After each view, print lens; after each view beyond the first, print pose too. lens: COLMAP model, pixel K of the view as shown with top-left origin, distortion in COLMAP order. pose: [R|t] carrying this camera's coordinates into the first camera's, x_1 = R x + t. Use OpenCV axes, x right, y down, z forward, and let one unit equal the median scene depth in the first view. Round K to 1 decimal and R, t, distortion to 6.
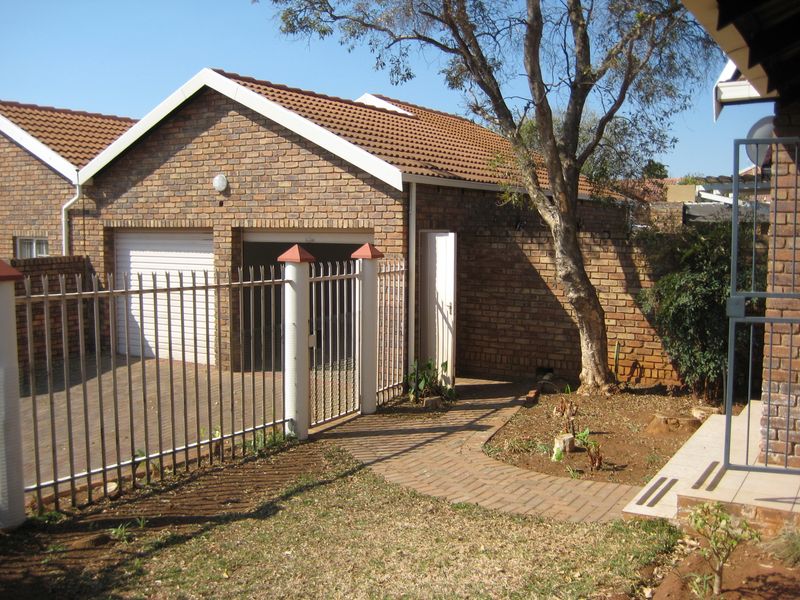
lens RADIAL K [[826.3, 0, 400.0], [0, 826.3, 300.0], [0, 0, 1]] dist [-0.168091, 0.212913]
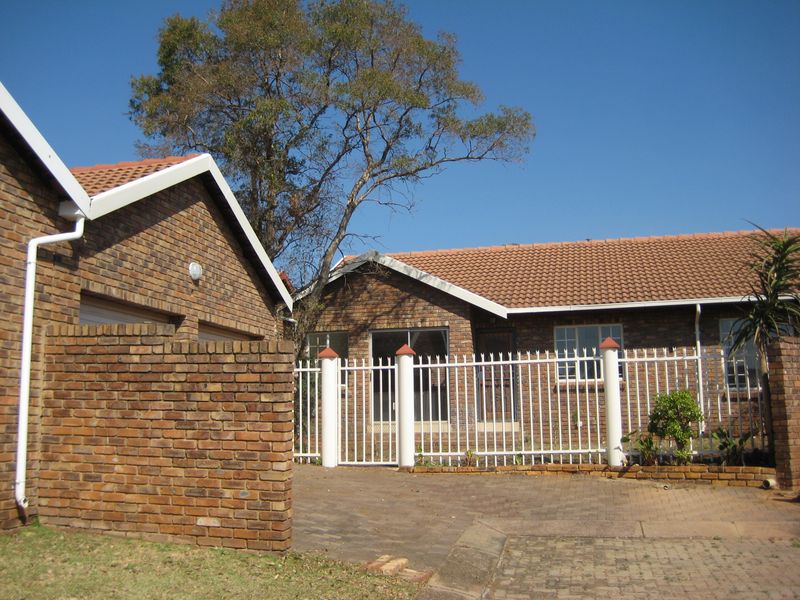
lens RADIAL K [[826.3, 0, 400.0], [0, 826.3, 300.0], [0, 0, 1]] dist [-0.168091, 0.212913]
pose [[-0.300550, 0.137722, 0.943770, -1.171866], [0.099782, 0.988630, -0.112492, 0.020173], [-0.948532, 0.060361, -0.310875, 1.062597]]
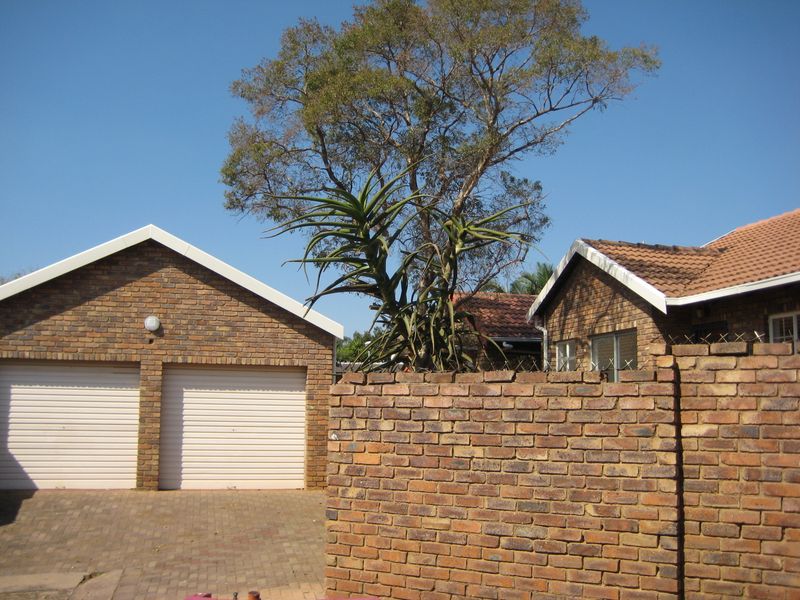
lens RADIAL K [[826.3, 0, 400.0], [0, 826.3, 300.0], [0, 0, 1]] dist [-0.168091, 0.212913]
pose [[0.703854, 0.090160, 0.704600, -0.777961], [0.059344, 0.980981, -0.184807, 0.056348], [-0.707862, 0.171891, 0.685117, -0.035341]]
